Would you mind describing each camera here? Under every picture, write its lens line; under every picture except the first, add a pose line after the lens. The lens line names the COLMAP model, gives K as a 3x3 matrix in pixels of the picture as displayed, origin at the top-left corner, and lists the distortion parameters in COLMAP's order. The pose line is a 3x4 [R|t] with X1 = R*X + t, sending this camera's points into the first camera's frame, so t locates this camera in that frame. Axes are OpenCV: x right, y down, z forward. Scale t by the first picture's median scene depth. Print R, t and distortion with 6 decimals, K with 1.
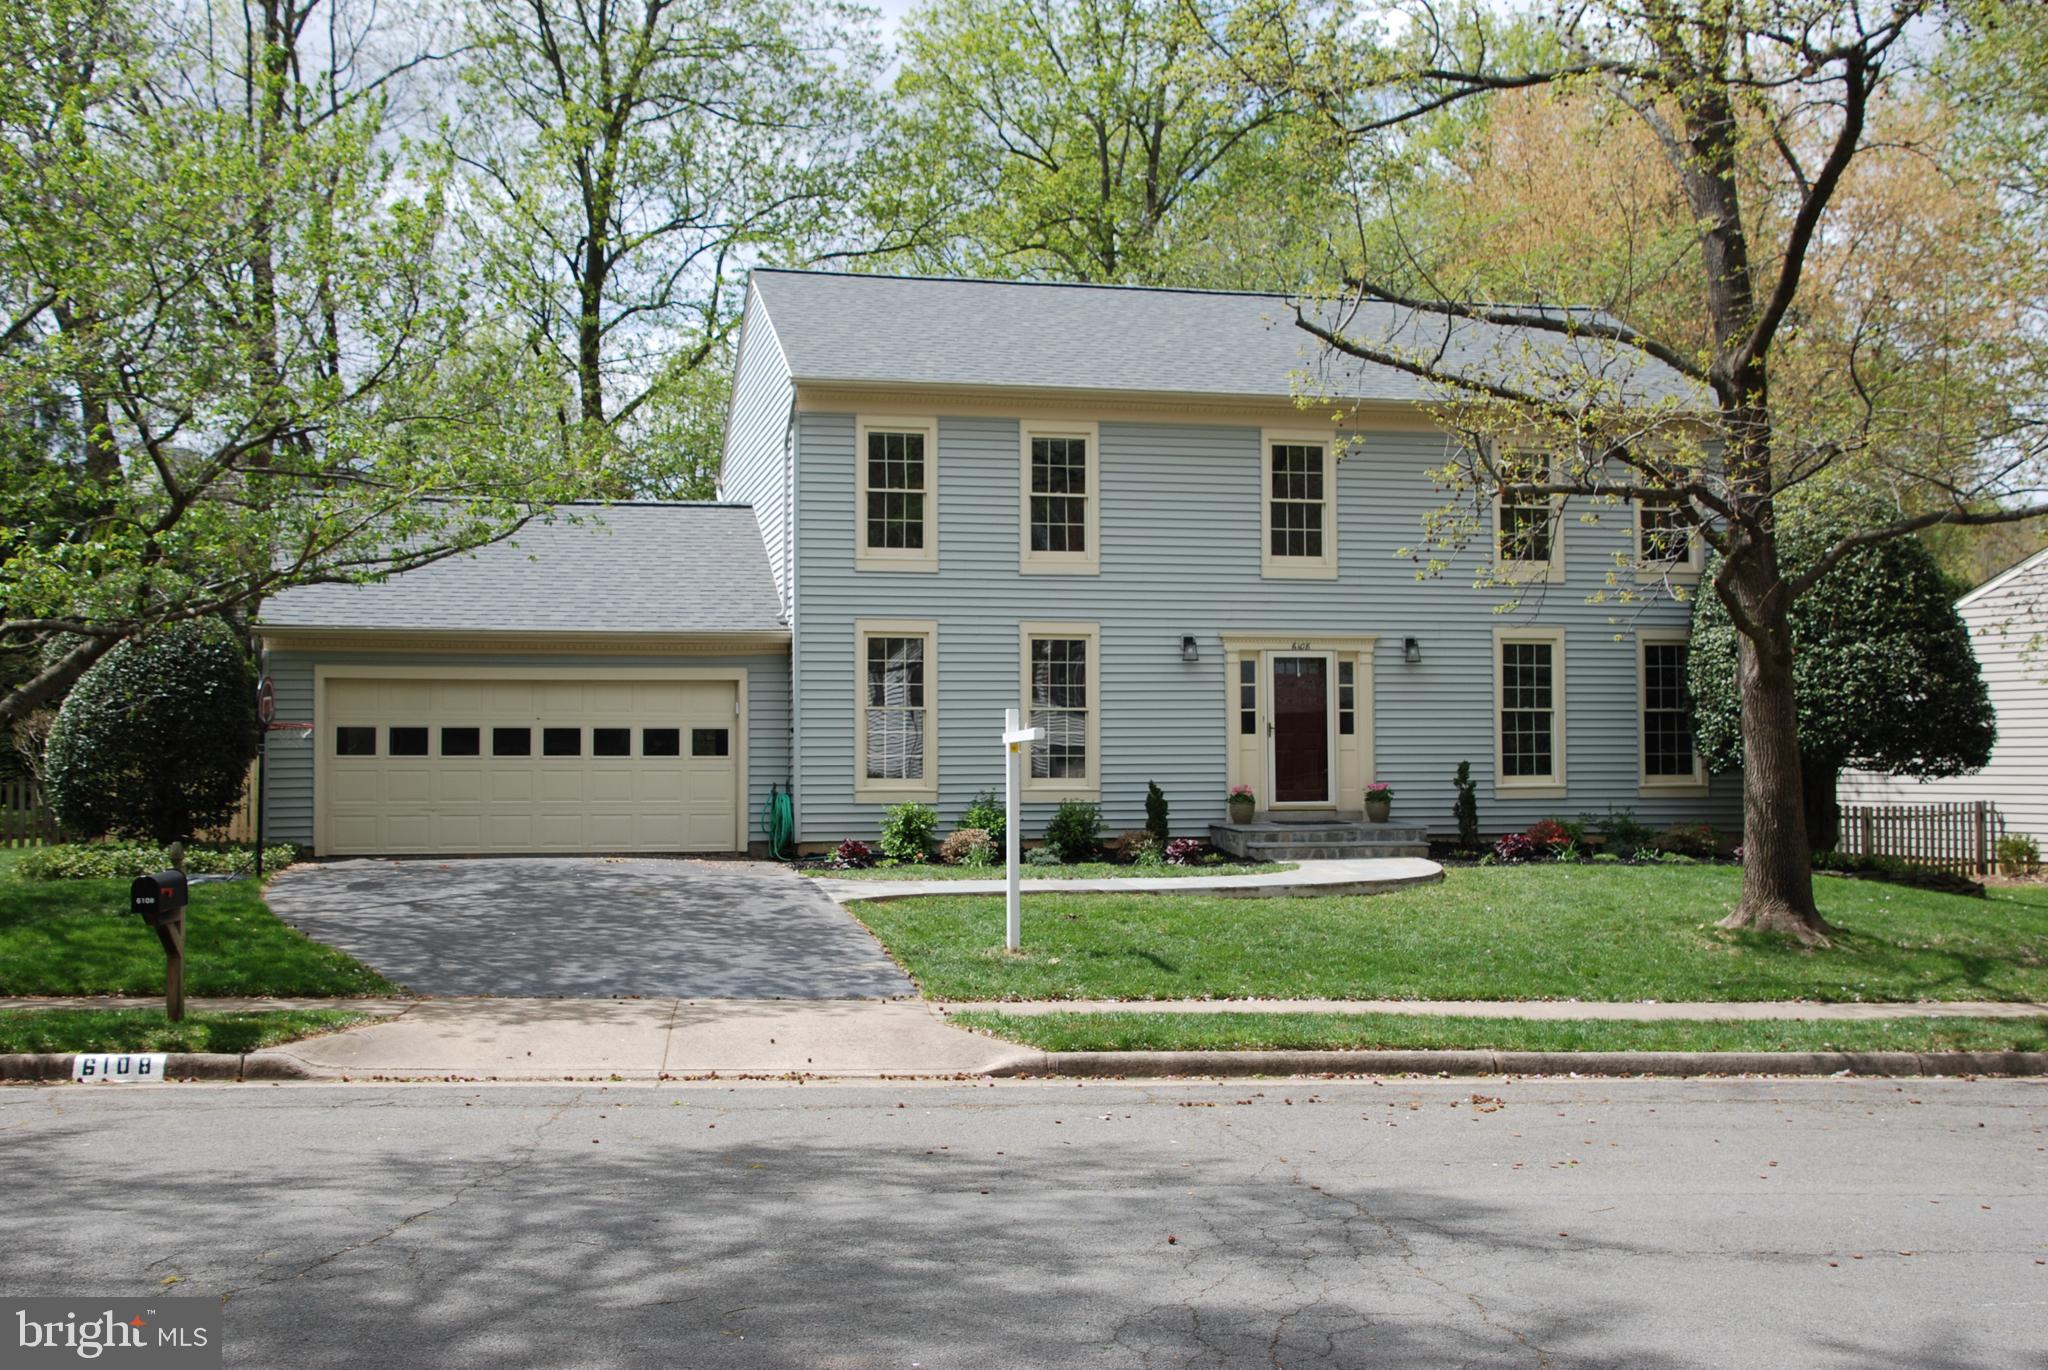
lens RADIAL K [[1992.4, 0, 1024.0], [0, 1992.4, 685.0], [0, 0, 1]] dist [0.004736, 0.001814]
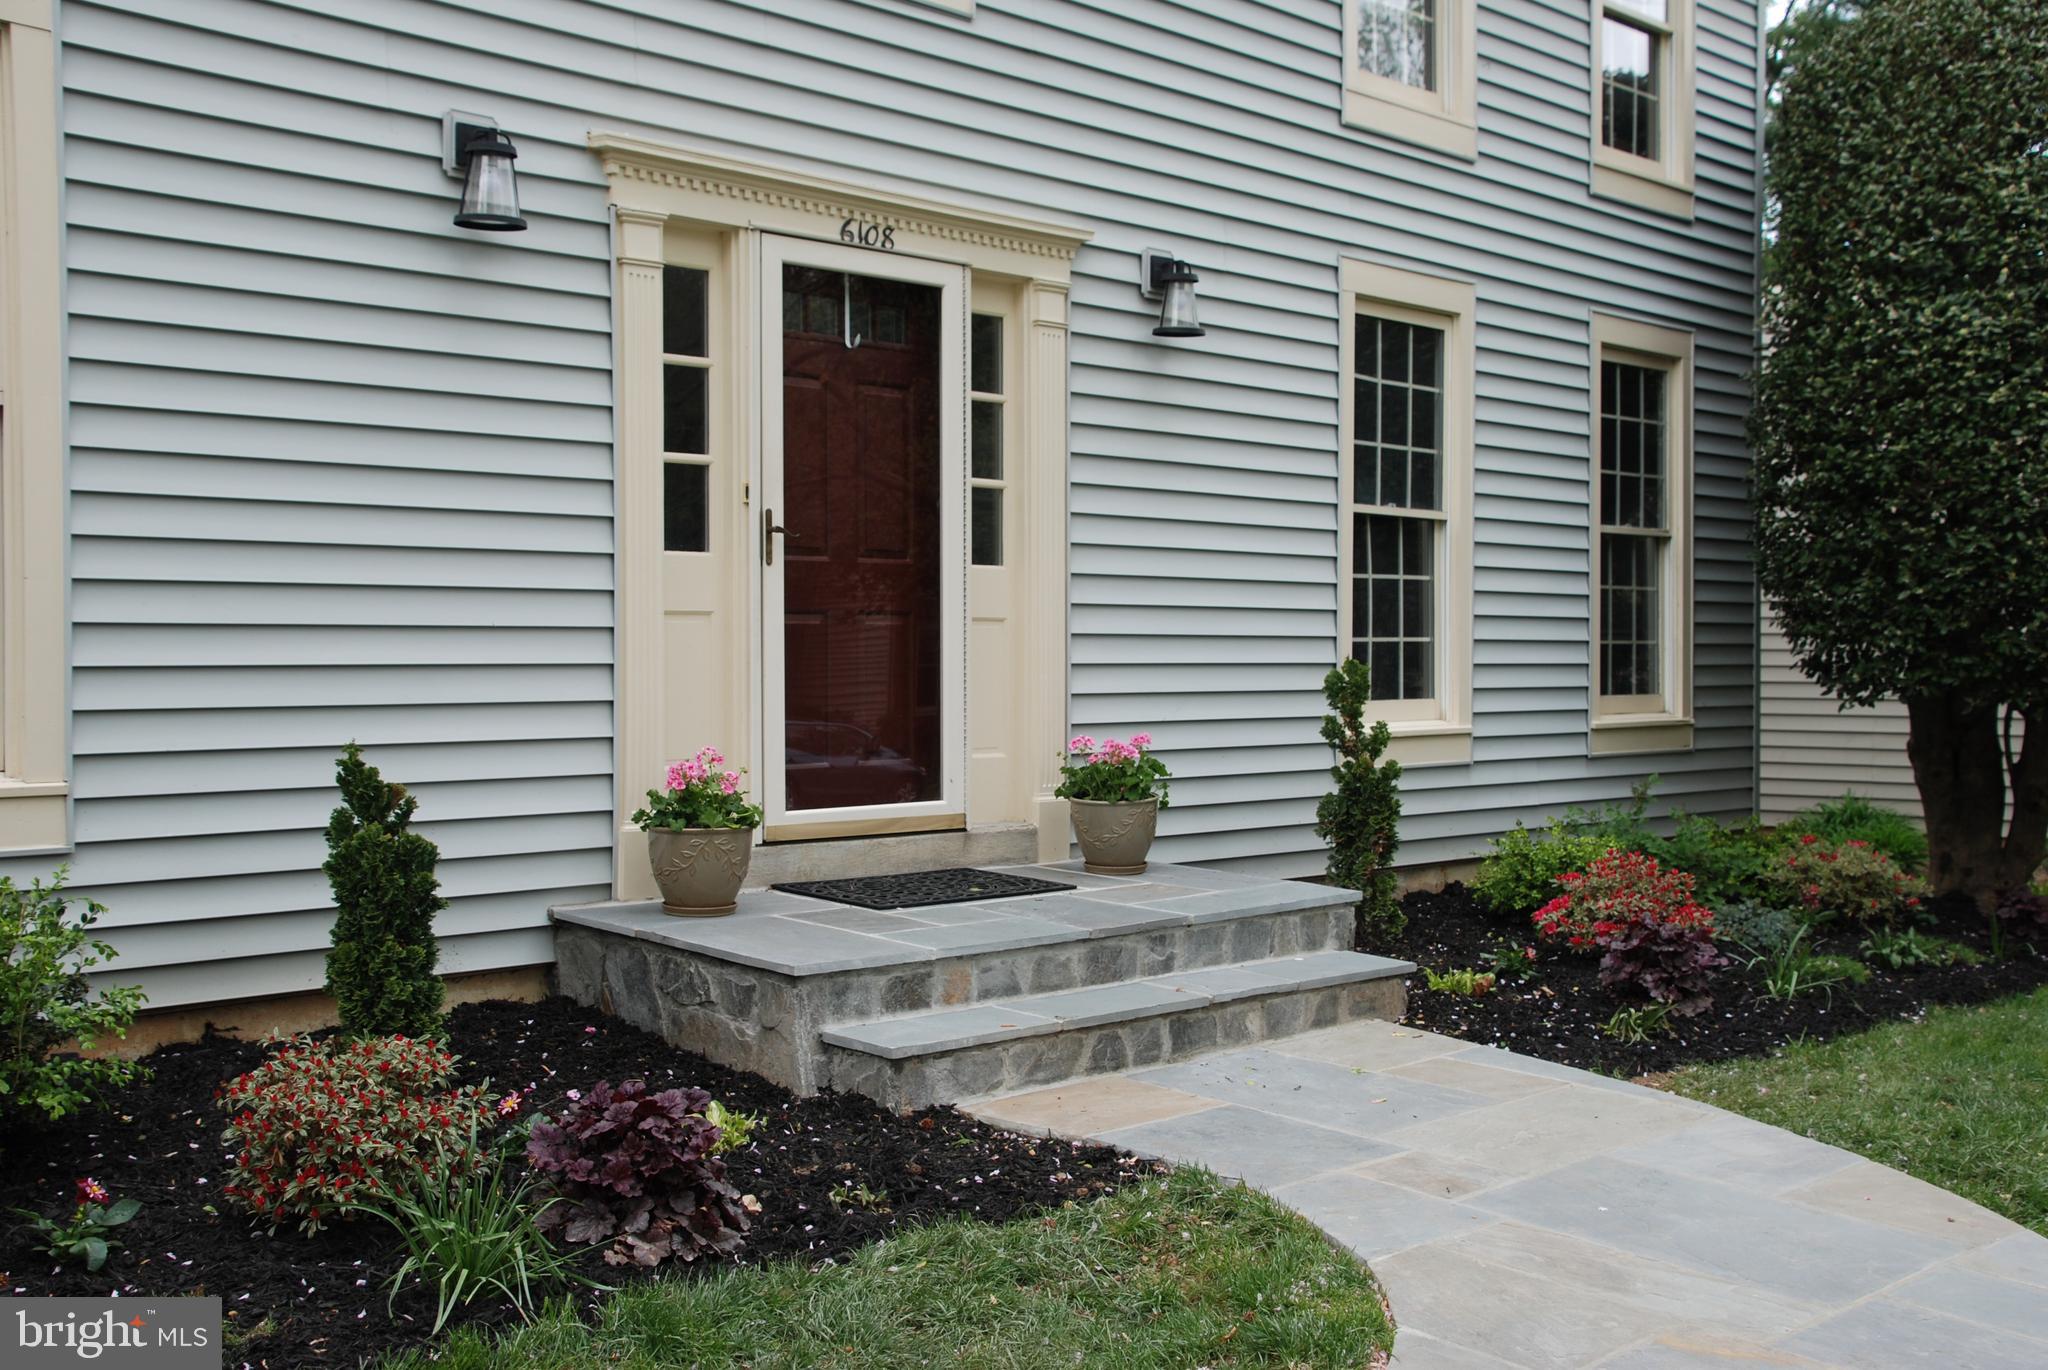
lens RADIAL K [[2053.9, 0, 1024.0], [0, 2053.9, 685.0], [0, 0, 1]] dist [0.017860, 0.004193]
pose [[0.849640, -0.000884, 0.527362, 0.009278], [-0.033555, 0.997882, 0.055734, 0.025510], [-0.526294, -0.065050, 0.847811, 0.748466]]
